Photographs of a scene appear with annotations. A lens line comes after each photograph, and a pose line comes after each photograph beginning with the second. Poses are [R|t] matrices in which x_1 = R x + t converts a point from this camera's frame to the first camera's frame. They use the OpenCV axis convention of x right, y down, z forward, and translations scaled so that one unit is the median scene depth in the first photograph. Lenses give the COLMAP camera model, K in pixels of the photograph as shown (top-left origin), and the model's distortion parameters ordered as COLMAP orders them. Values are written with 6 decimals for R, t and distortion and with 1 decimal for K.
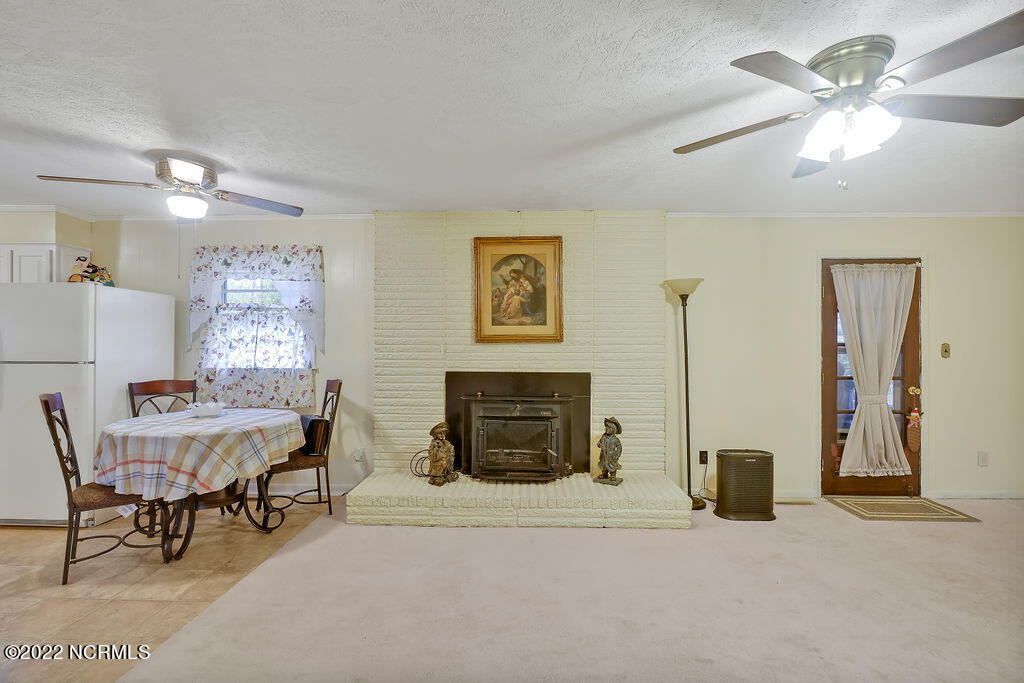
lens RADIAL K [[466.3, 0, 513.6], [0, 466.3, 345.7], [0, 0, 1]] dist [-0.016964, 0.008701]
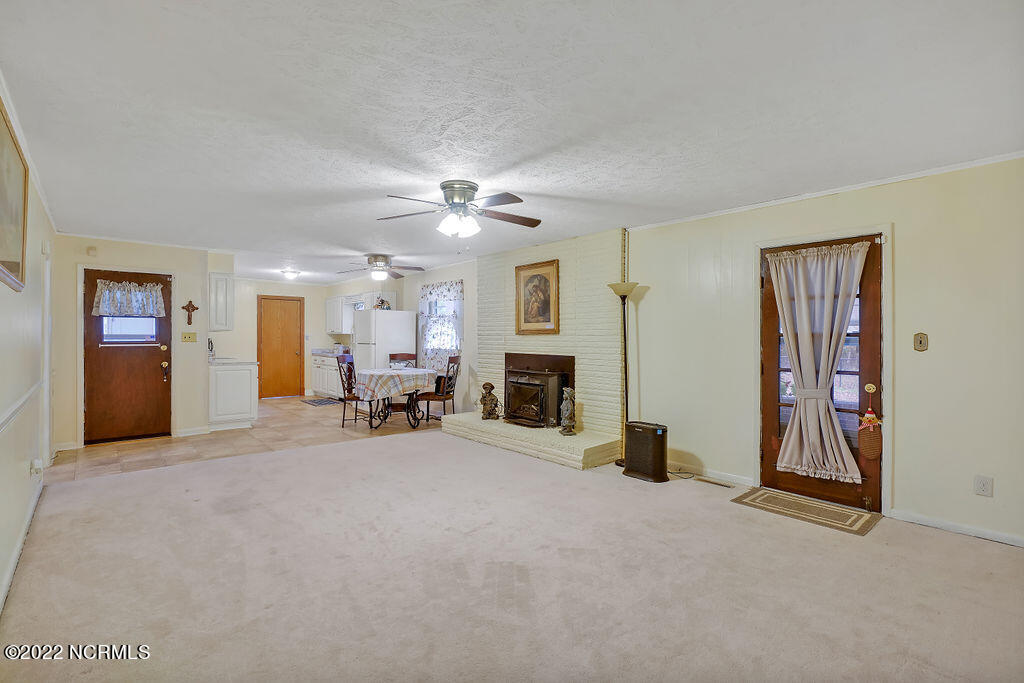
lens RADIAL K [[480.0, 0, 512.0], [0, 480.0, 341.5], [0, 0, 1]] dist [-0.001427, -0.000045]
pose [[0.681060, 0.006715, -0.732197, 1.073434], [-0.002035, 0.999971, 0.007278, 0.005122], [0.732225, -0.003467, 0.681054, -0.095504]]
